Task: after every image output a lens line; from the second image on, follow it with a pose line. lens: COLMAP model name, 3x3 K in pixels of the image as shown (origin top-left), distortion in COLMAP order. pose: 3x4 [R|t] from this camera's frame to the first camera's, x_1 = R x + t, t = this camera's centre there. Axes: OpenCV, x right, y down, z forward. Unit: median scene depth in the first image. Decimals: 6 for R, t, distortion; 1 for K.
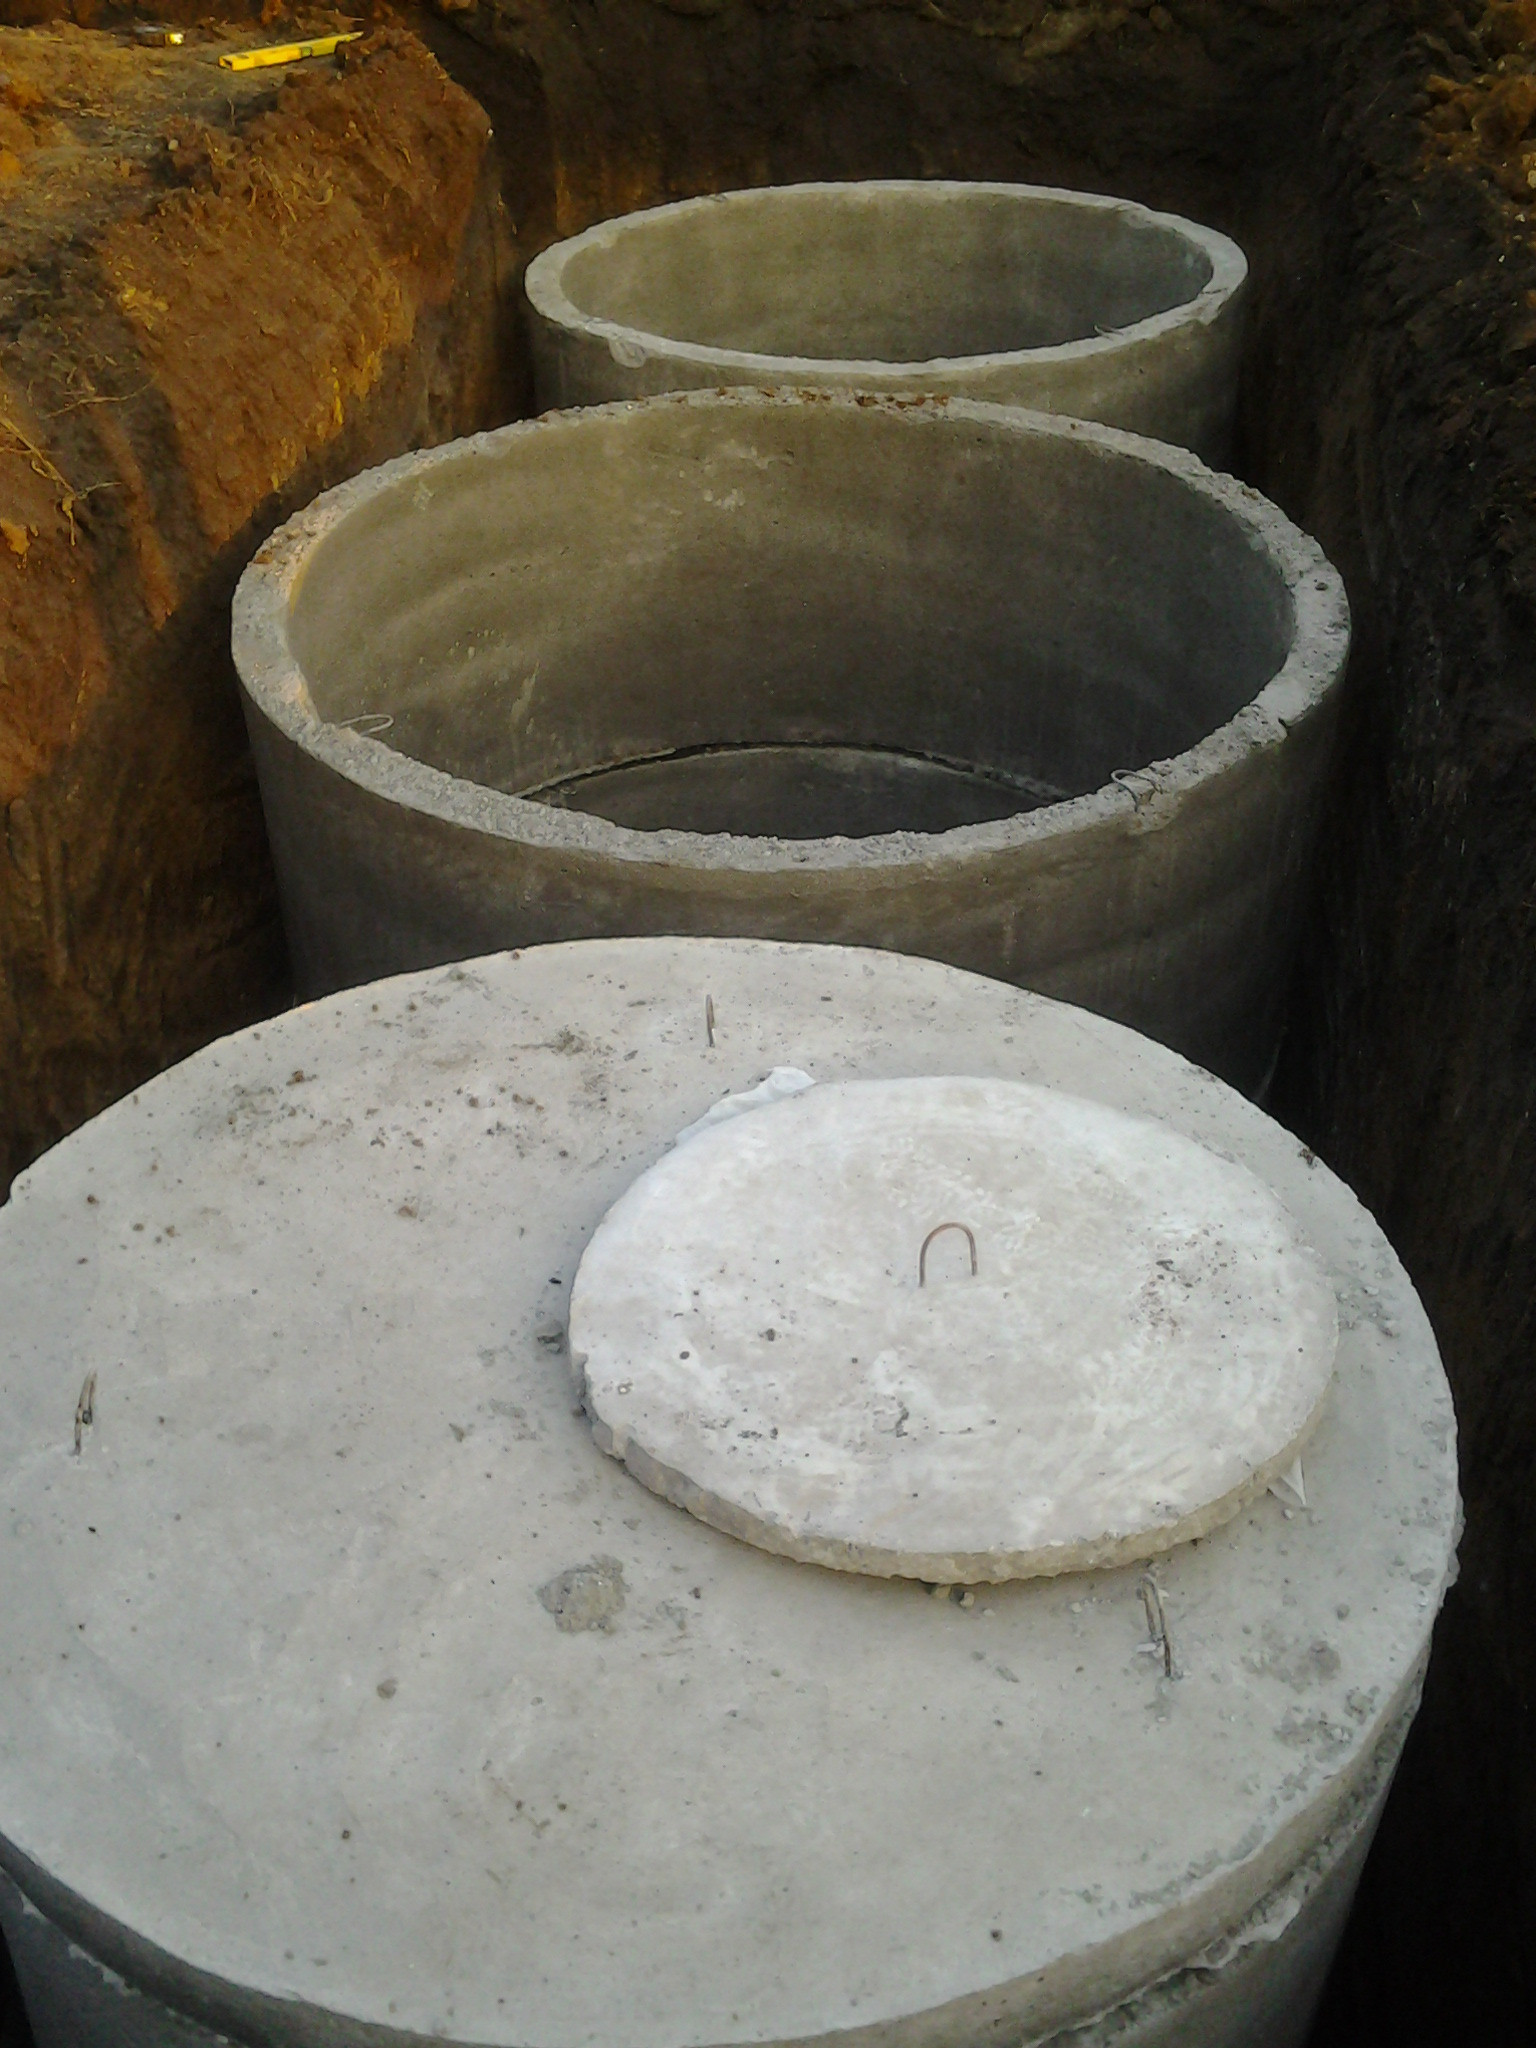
lens RADIAL K [[2046.8, 0, 766.1], [0, 2046.8, 1083.5], [0, 0, 1]] dist [0.089790, -0.249500]
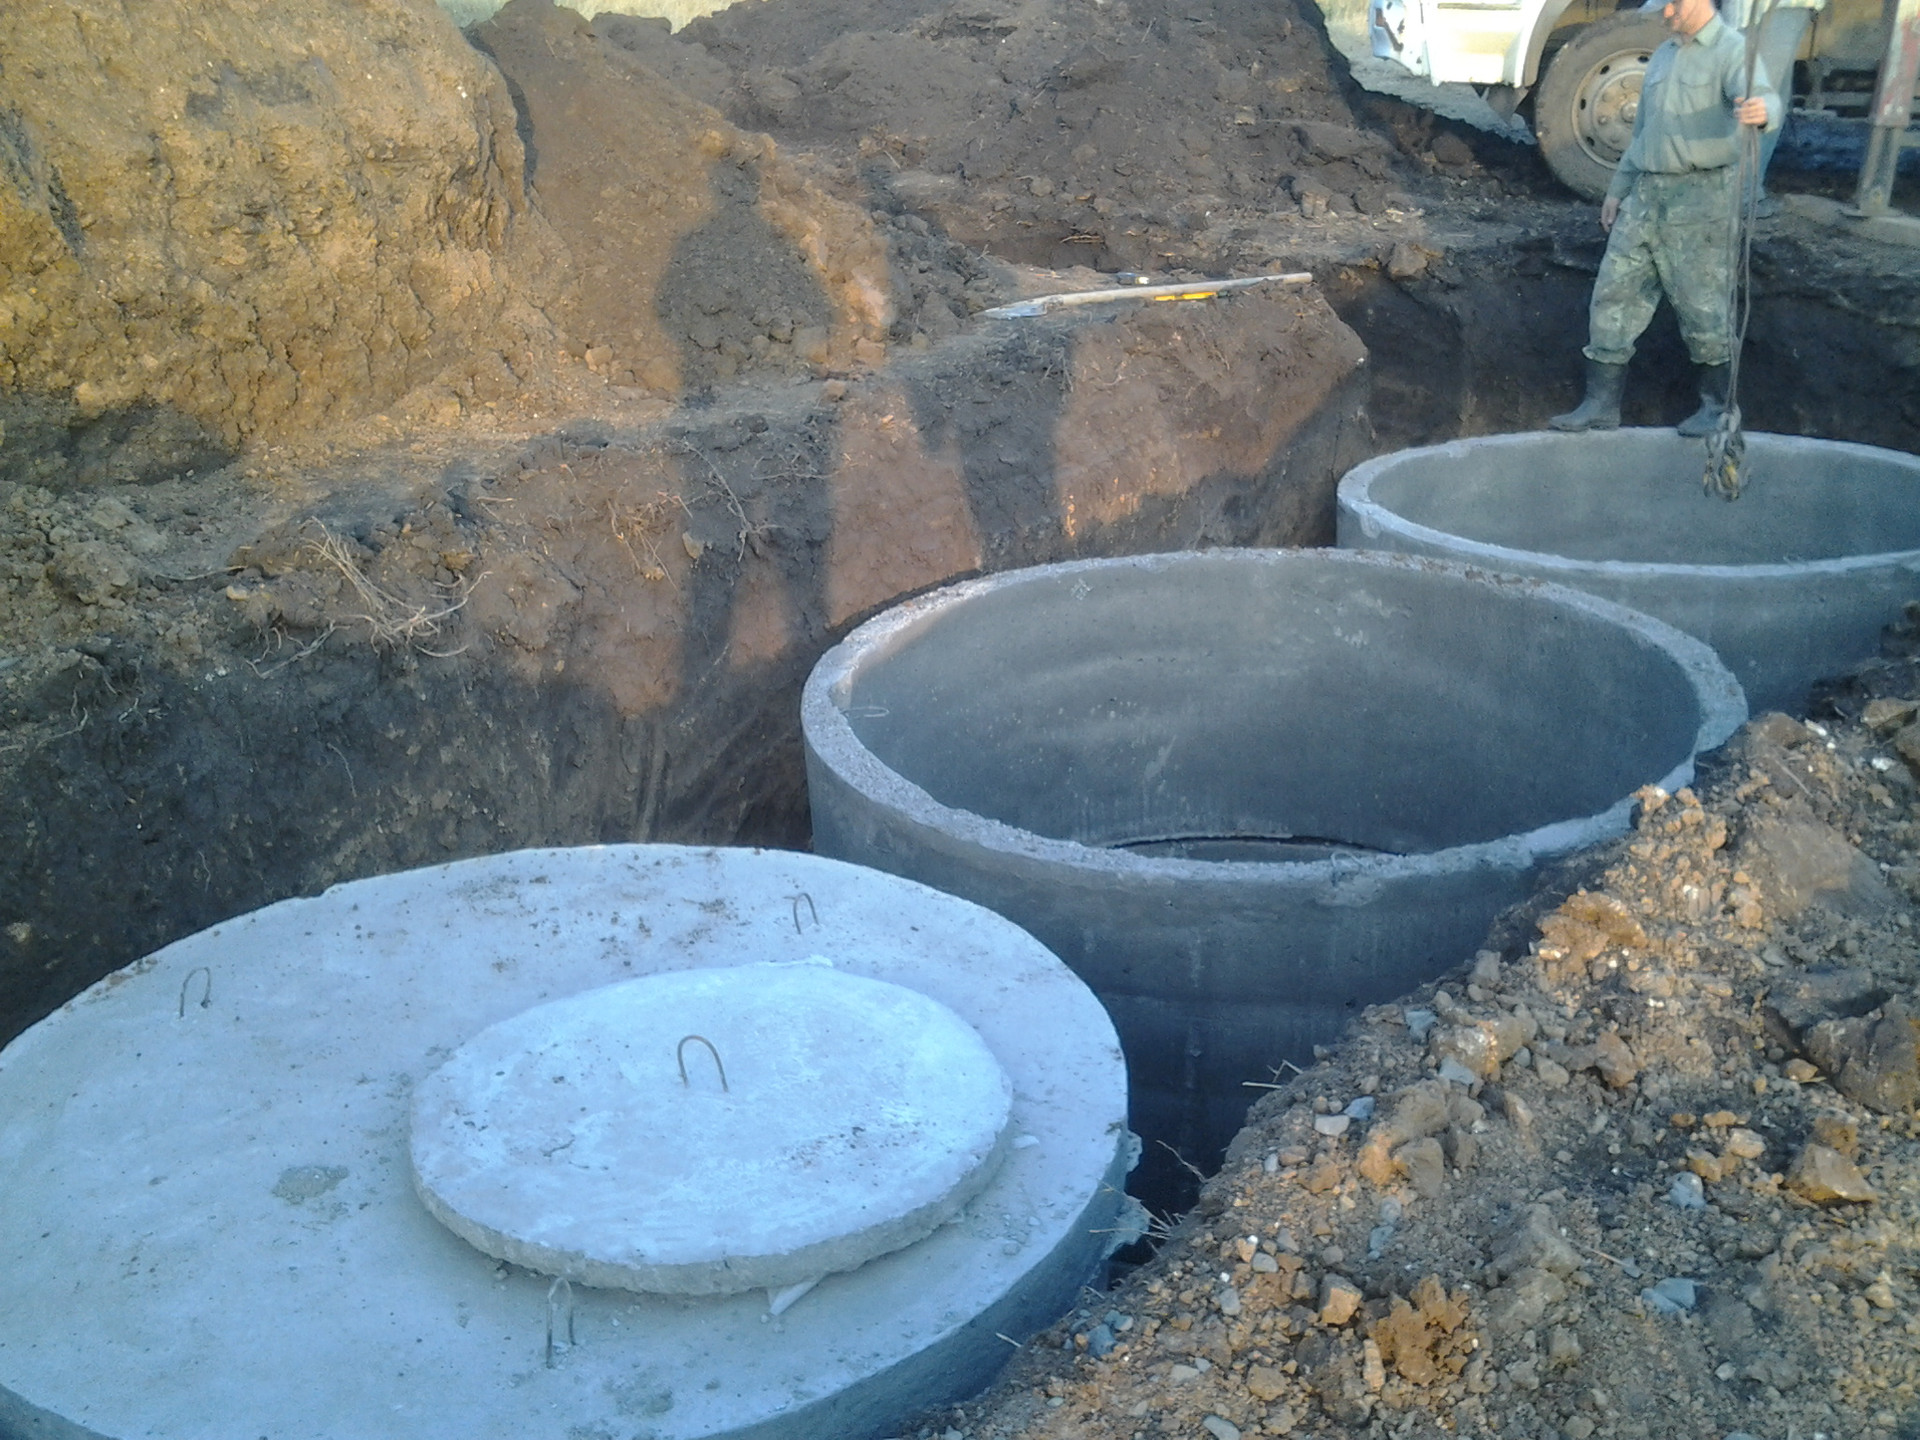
lens RADIAL K [[1884.5, 0, 1011.3], [0, 1884.5, 660.2], [0, 0, 1]] dist [0.102875, -0.277066]
pose [[0.841104, 0.156569, -0.517716, 0.386715], [-0.300879, 0.930857, -0.207308, 0.016205], [0.449462, 0.330138, 0.830056, 0.004459]]
